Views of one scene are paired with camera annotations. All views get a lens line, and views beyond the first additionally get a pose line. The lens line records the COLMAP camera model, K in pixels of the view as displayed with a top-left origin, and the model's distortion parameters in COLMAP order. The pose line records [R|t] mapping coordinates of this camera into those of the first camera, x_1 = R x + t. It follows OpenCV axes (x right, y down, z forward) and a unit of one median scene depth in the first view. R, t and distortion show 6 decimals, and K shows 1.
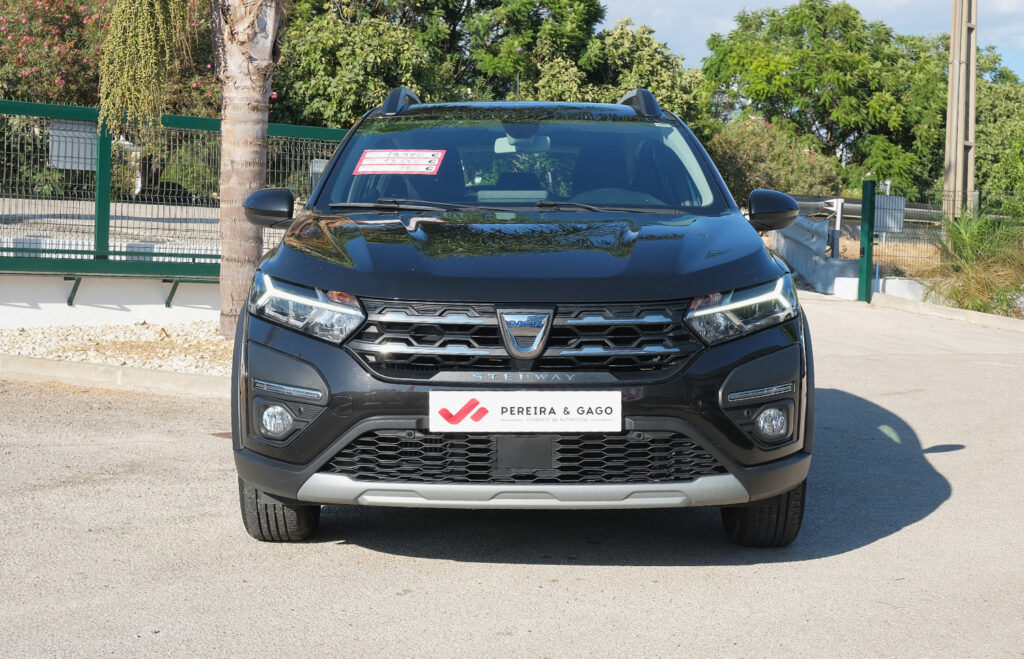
lens RADIAL K [[1724.6, 0, 512.0], [0, 1724.6, 329.5], [0, 0, 1]] dist [-0.002792, -0.005706]
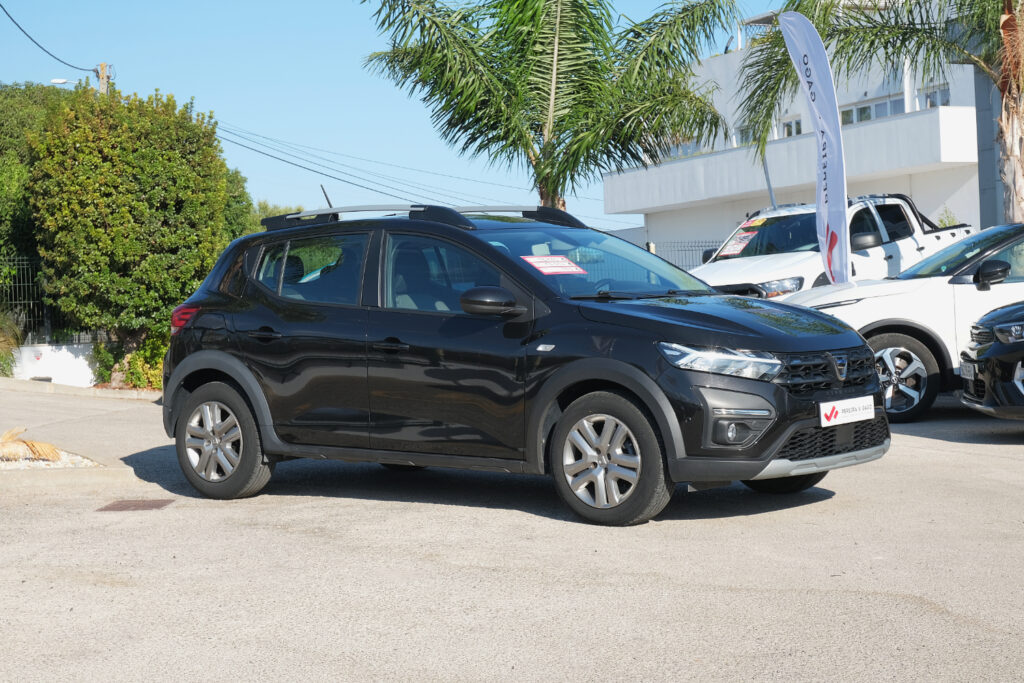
lens RADIAL K [[2095.1, 0, 512.0], [0, 2095.1, 341.5], [0, 0, 1]] dist [-0.019498, 0.208772]
pose [[0.619996, -0.054736, 0.782693, -1.427034], [0.077112, 0.996985, 0.008639, -0.051363], [-0.780807, 0.054999, 0.622347, -0.040643]]
